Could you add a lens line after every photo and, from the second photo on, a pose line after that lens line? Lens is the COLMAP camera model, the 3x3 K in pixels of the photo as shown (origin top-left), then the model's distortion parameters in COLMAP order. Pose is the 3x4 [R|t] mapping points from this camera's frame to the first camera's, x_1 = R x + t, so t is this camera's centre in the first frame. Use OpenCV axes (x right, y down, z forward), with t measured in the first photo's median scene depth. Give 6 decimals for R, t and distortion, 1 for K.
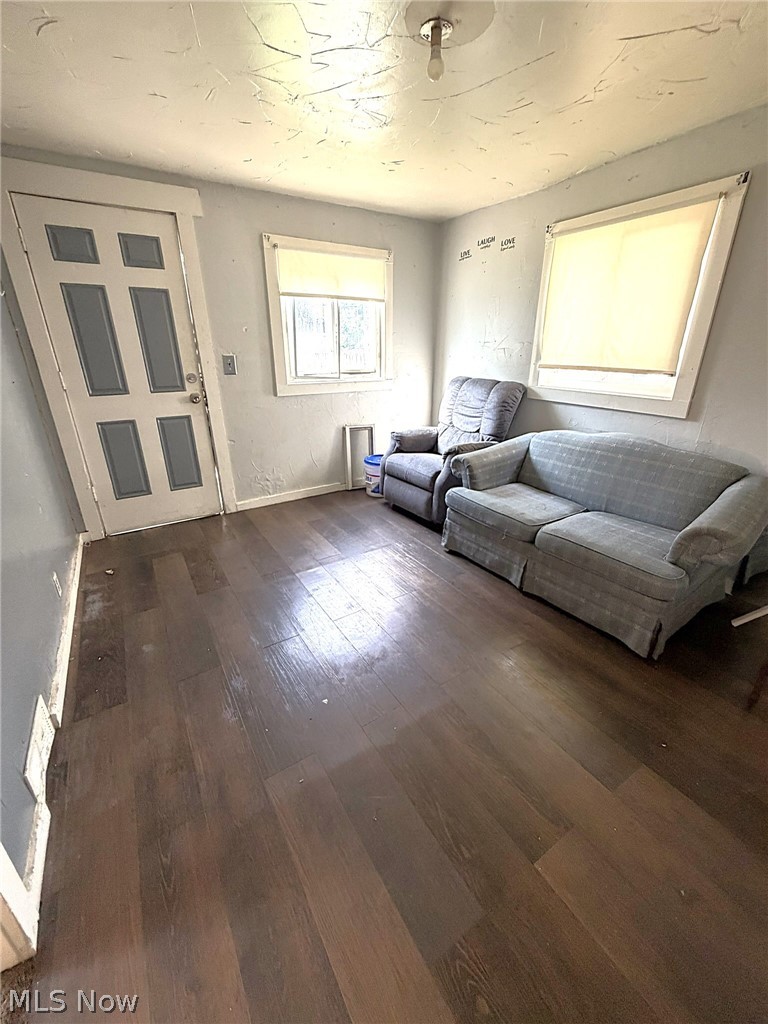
lens RADIAL K [[410.8, 0, 384.0], [0, 410.8, 512.0], [0, 0, 1]] dist [0.001332, 0.000423]
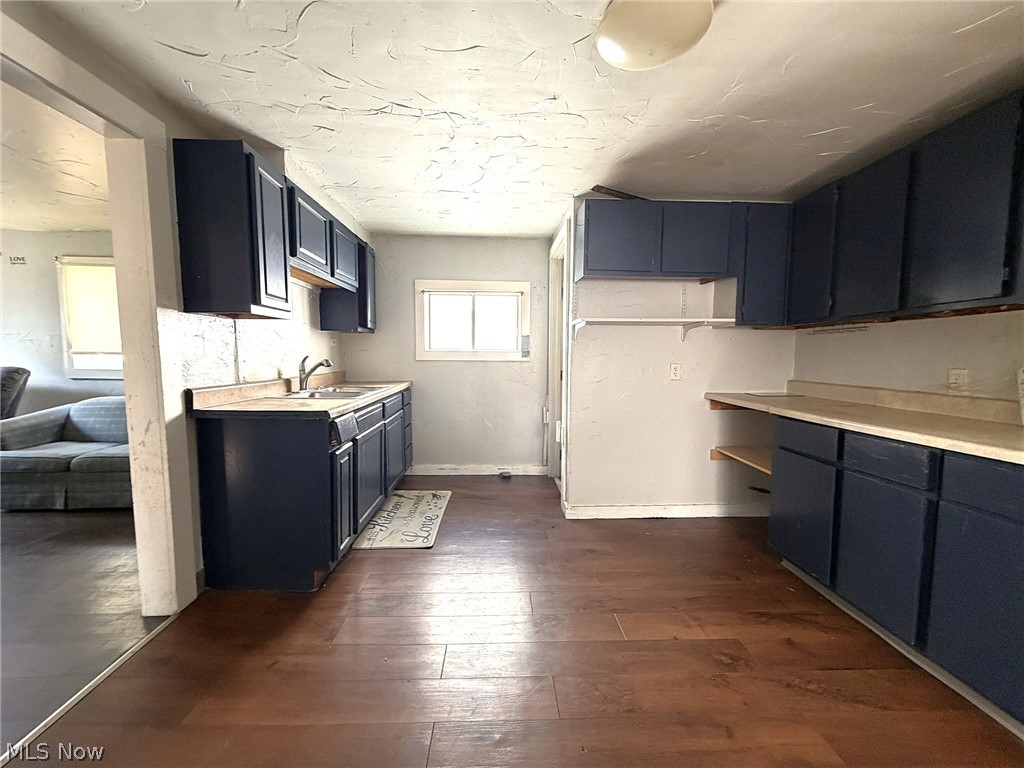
lens RADIAL K [[410.8, 0, 512.0], [0, 410.8, 384.0], [0, 0, 1]] dist [0.001332, 0.000423]
pose [[0.498072, -0.059522, 0.865091, -0.057759], [0.313268, 0.942614, -0.115507, 0.343725], [-0.808571, 0.328536, 0.488136, -0.769707]]
